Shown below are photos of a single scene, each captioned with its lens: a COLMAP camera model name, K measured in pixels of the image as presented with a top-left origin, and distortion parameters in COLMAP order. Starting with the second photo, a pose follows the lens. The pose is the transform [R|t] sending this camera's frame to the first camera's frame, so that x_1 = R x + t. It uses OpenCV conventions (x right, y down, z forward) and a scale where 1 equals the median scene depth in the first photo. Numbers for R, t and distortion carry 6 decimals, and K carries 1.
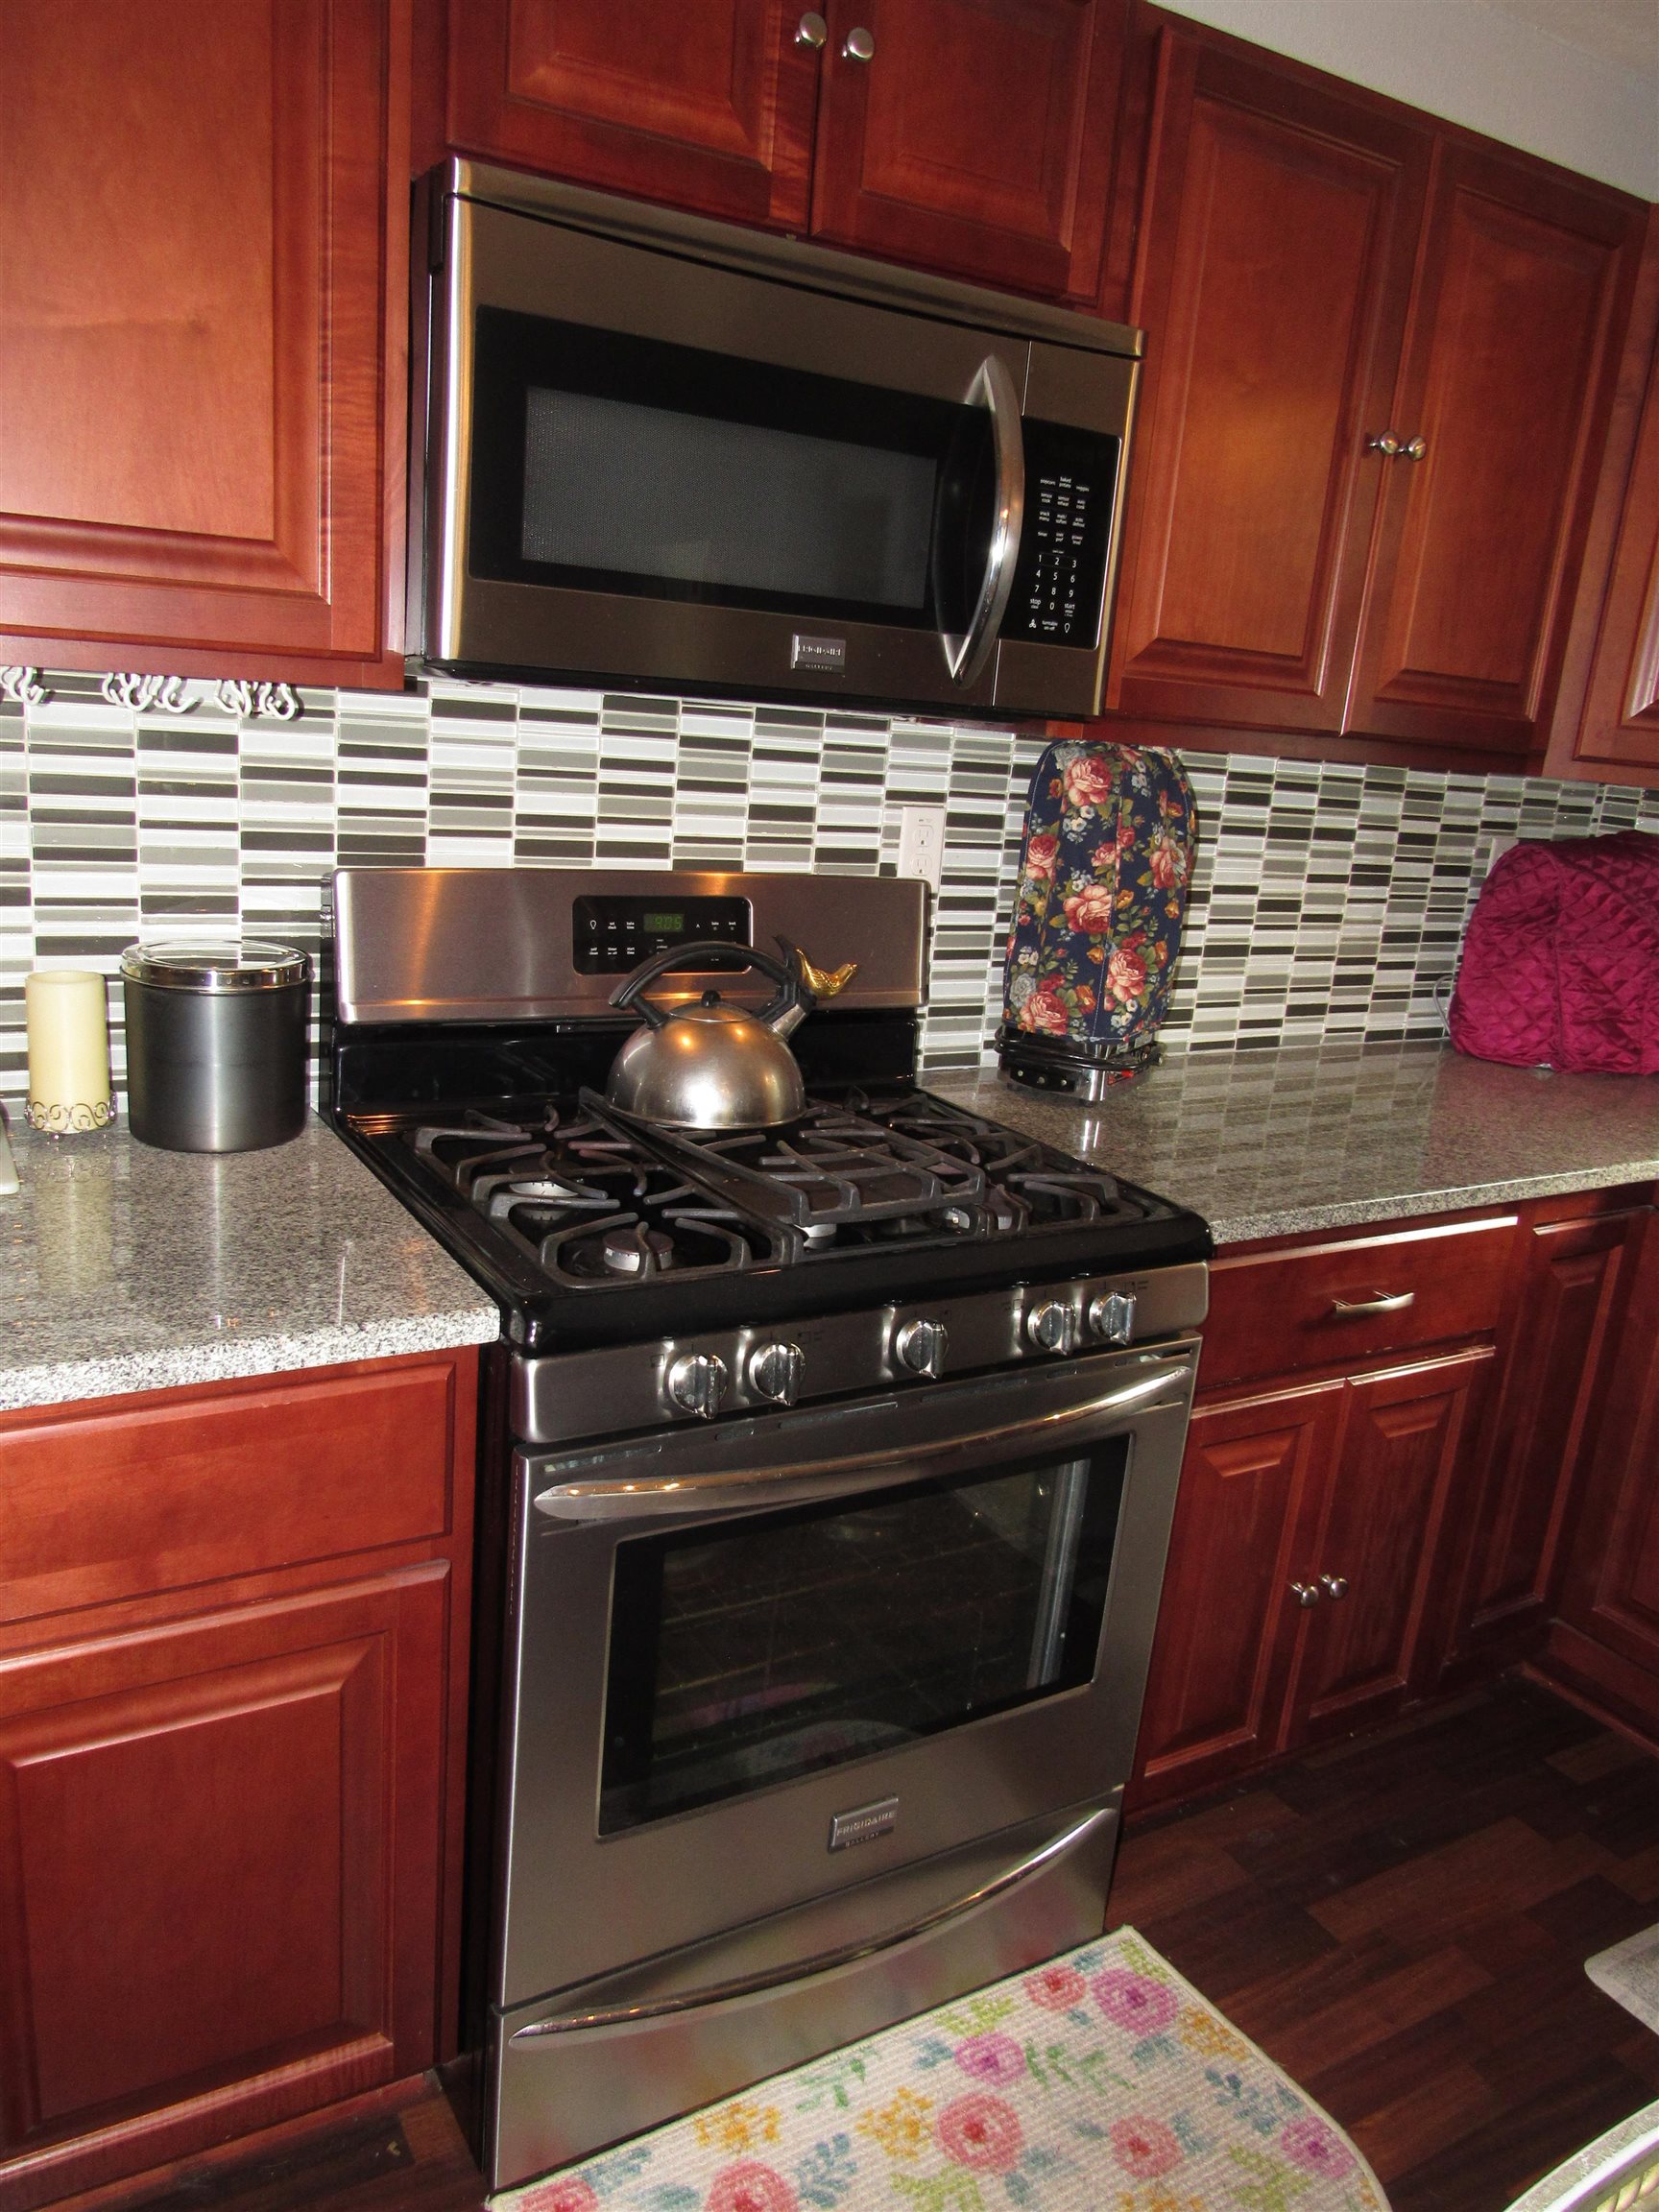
lens RADIAL K [[1559.0, 0, 836.0], [0, 1559.0, 1134.2], [0, 0, 1]] dist [-0.054365, 0.003070]
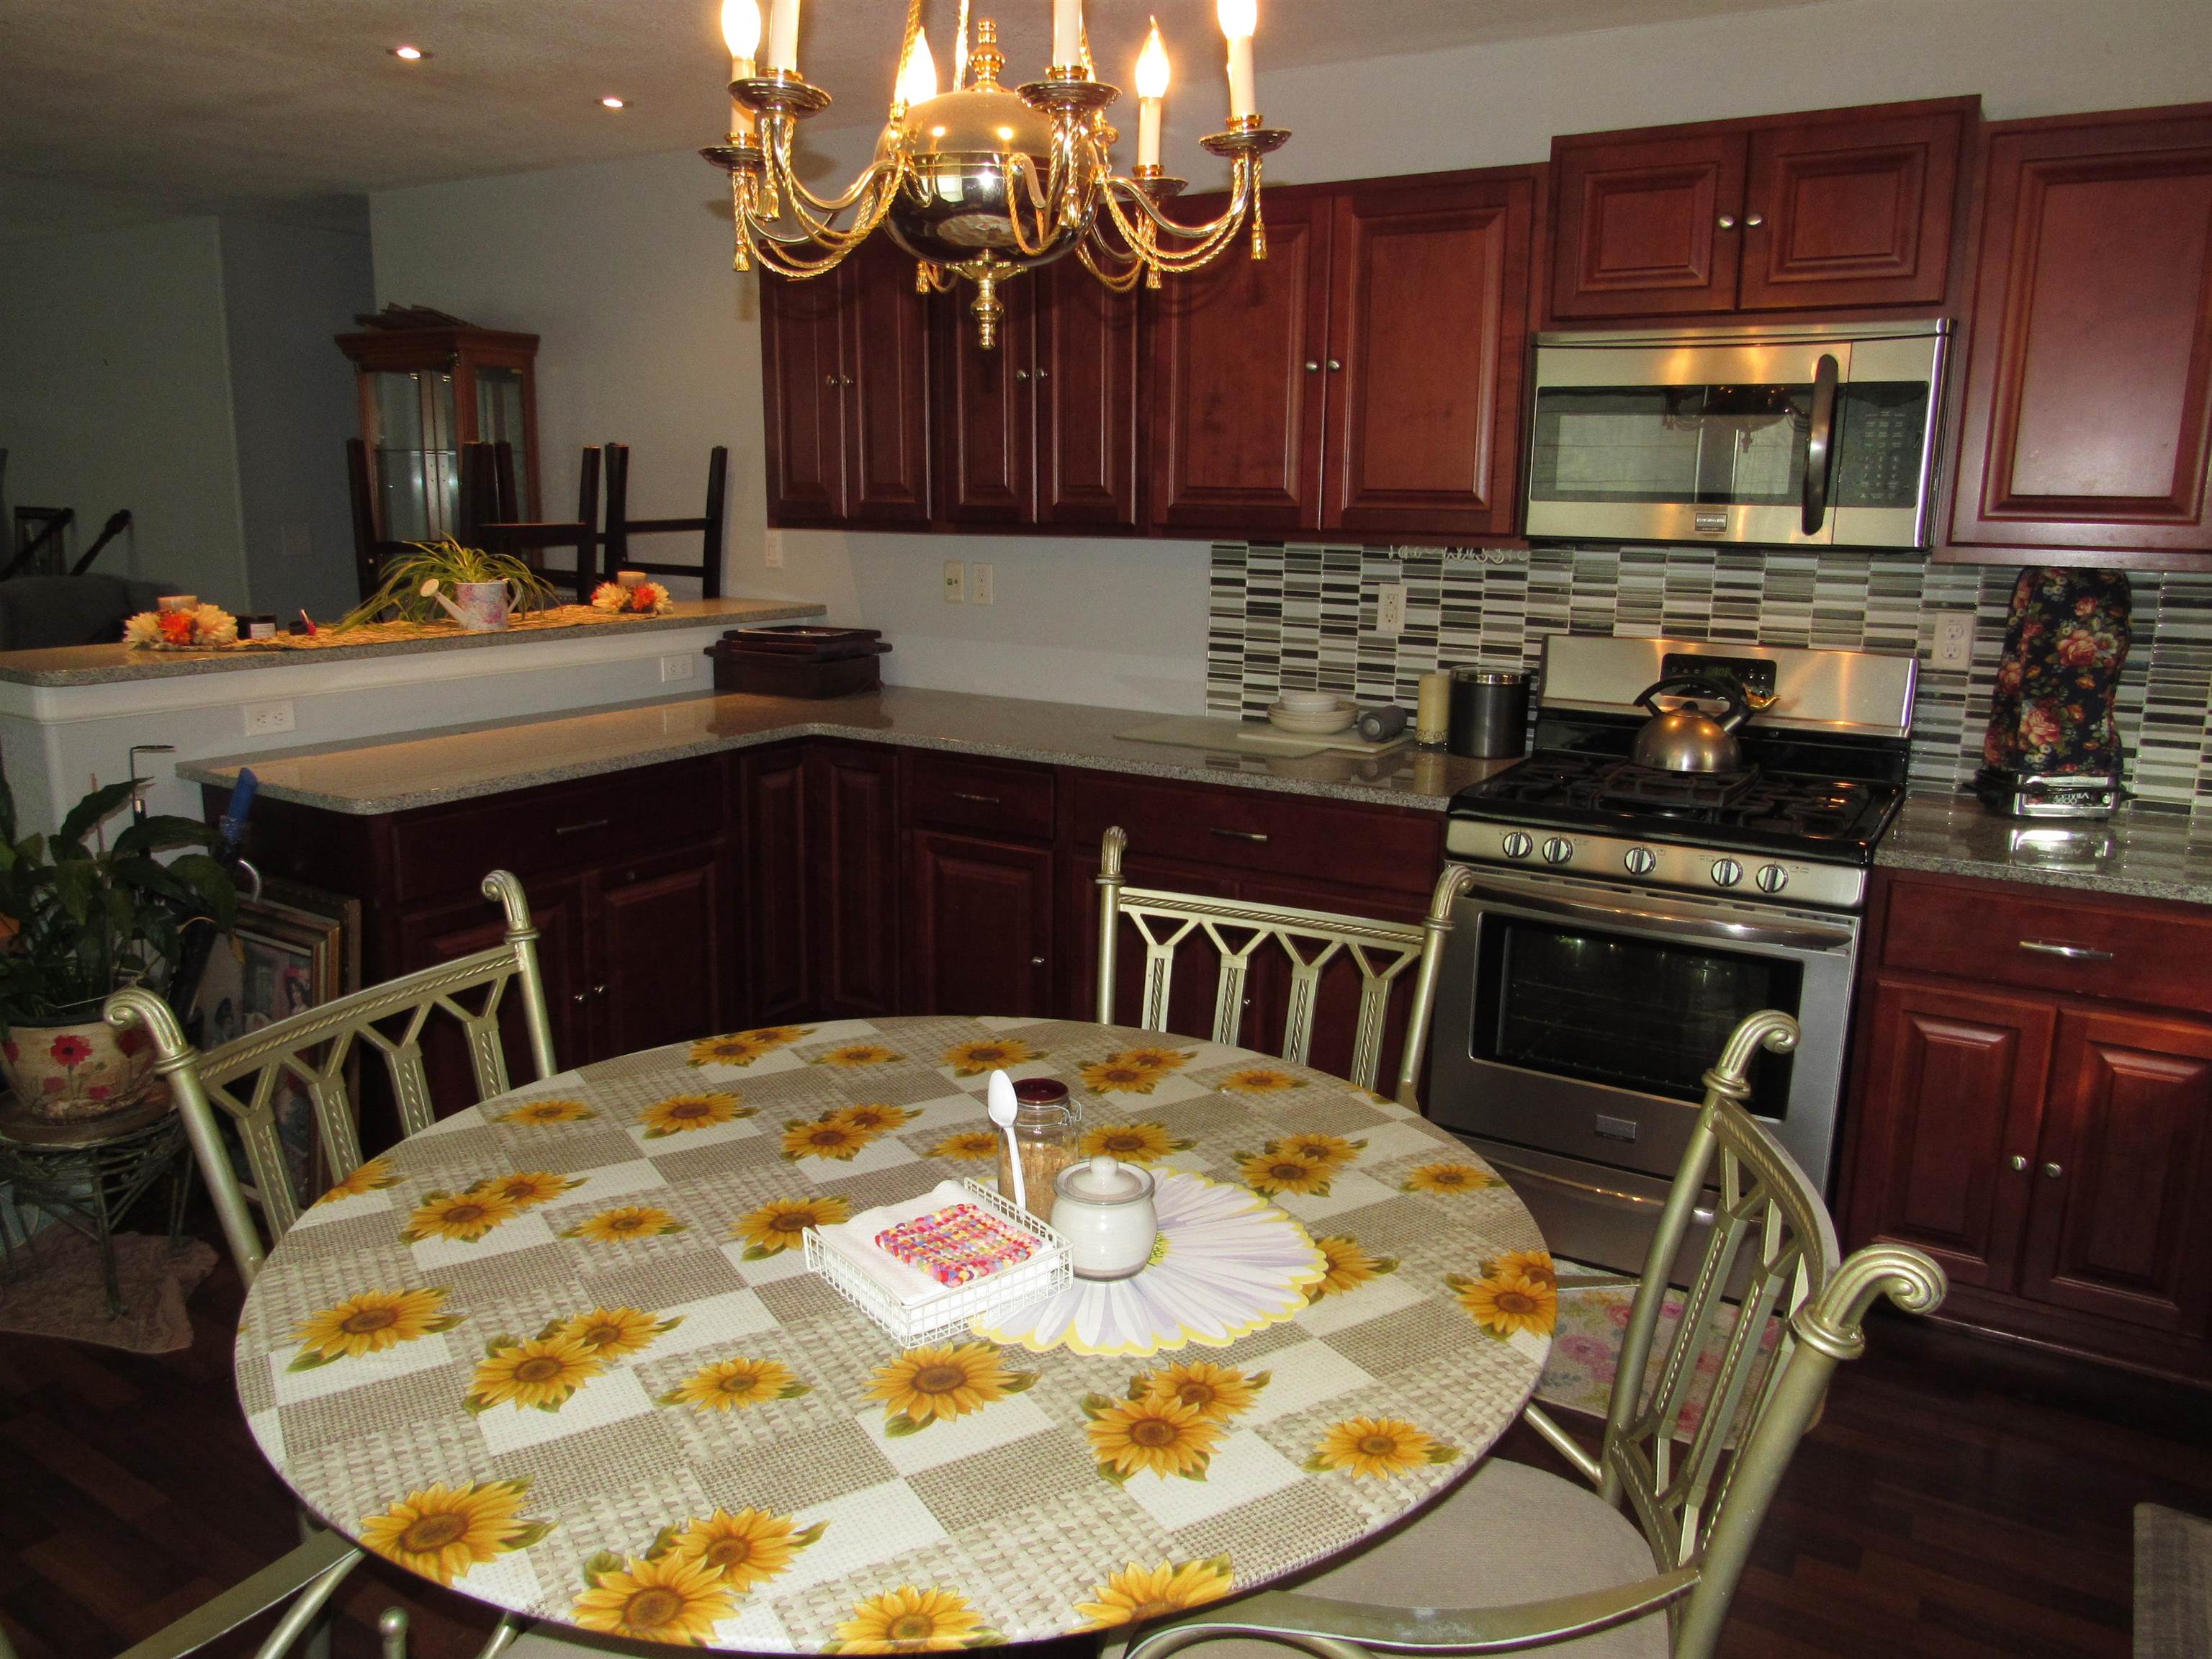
lens RADIAL K [[1633.1, 0, 1103.0], [0, 1633.1, 821.8], [0, 0, 1]] dist [-0.050882, 0.038762]
pose [[0.453761, 0.101726, -0.885298, 1.122913], [-0.215396, 0.976525, 0.001807, 0.165133], [0.864700, 0.189870, 0.465020, -0.403364]]
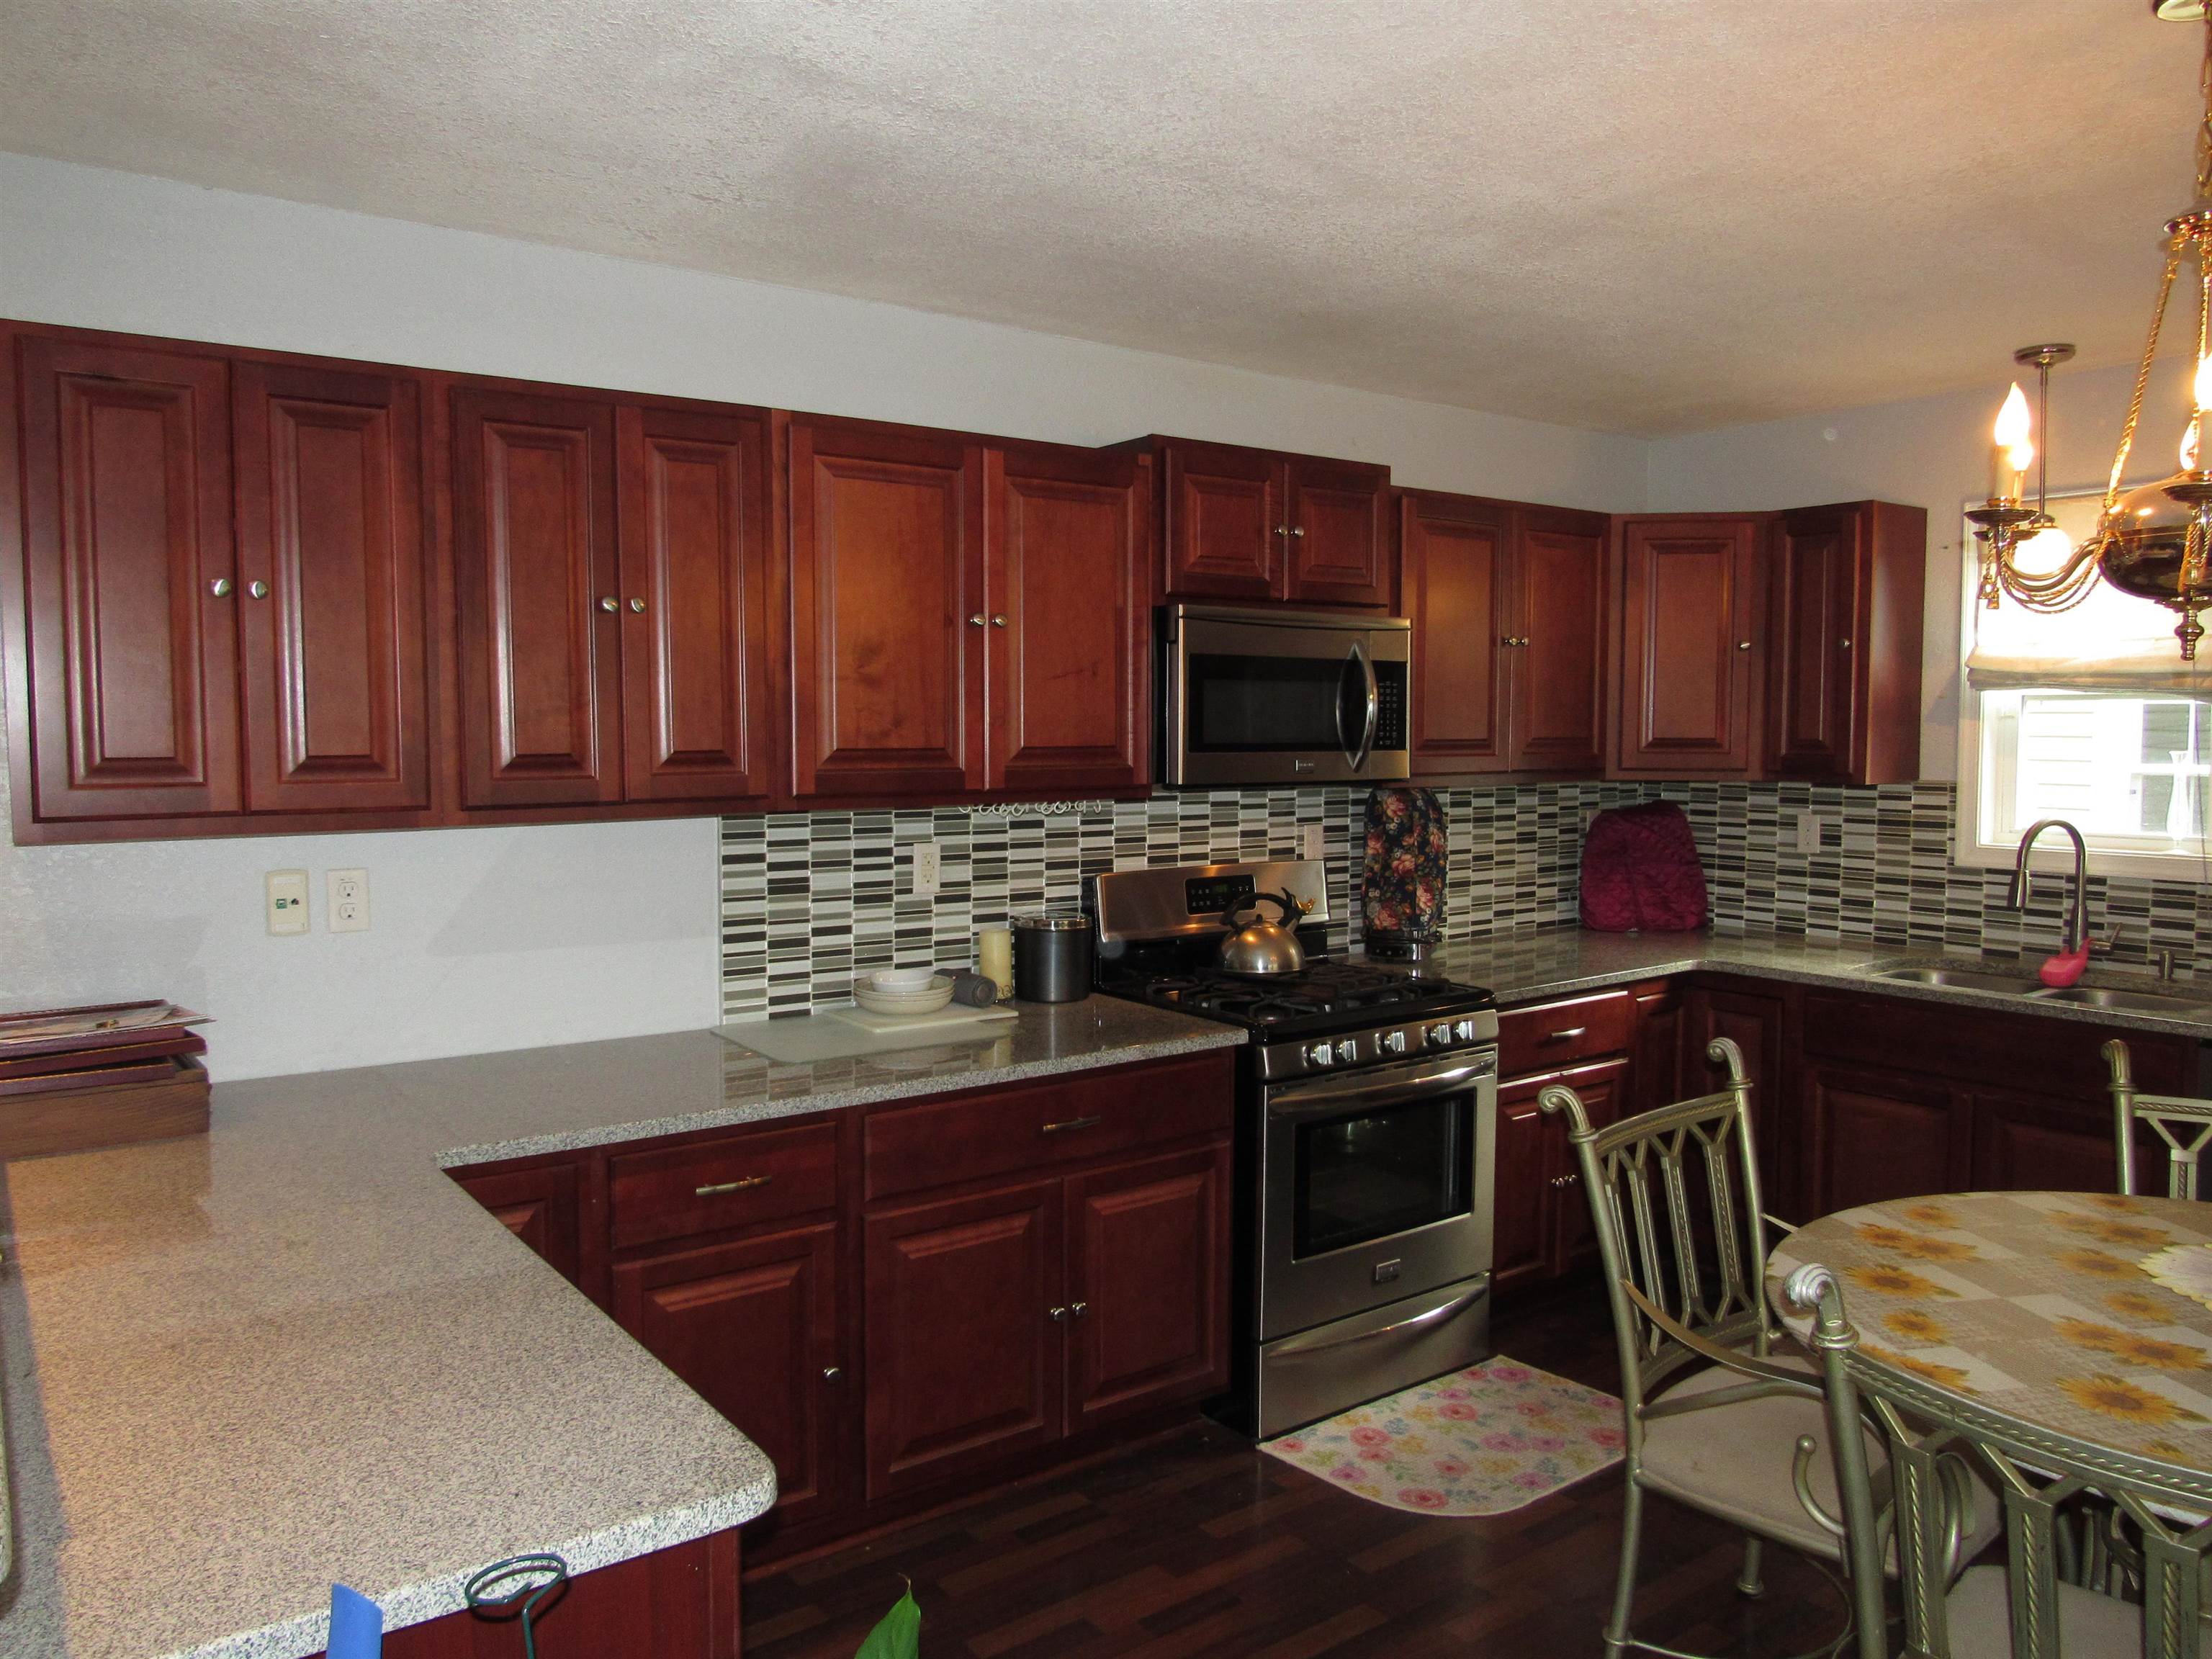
lens RADIAL K [[1558.6, 0, 1107.9], [0, 1558.6, 842.4], [0, 0, 1]] dist [-0.092663, 0.002321]
pose [[0.991385, -0.090727, 0.094465, -0.417650], [0.107261, 0.976291, -0.188017, 0.169656], [-0.075167, 0.196529, 0.977612, -0.986603]]
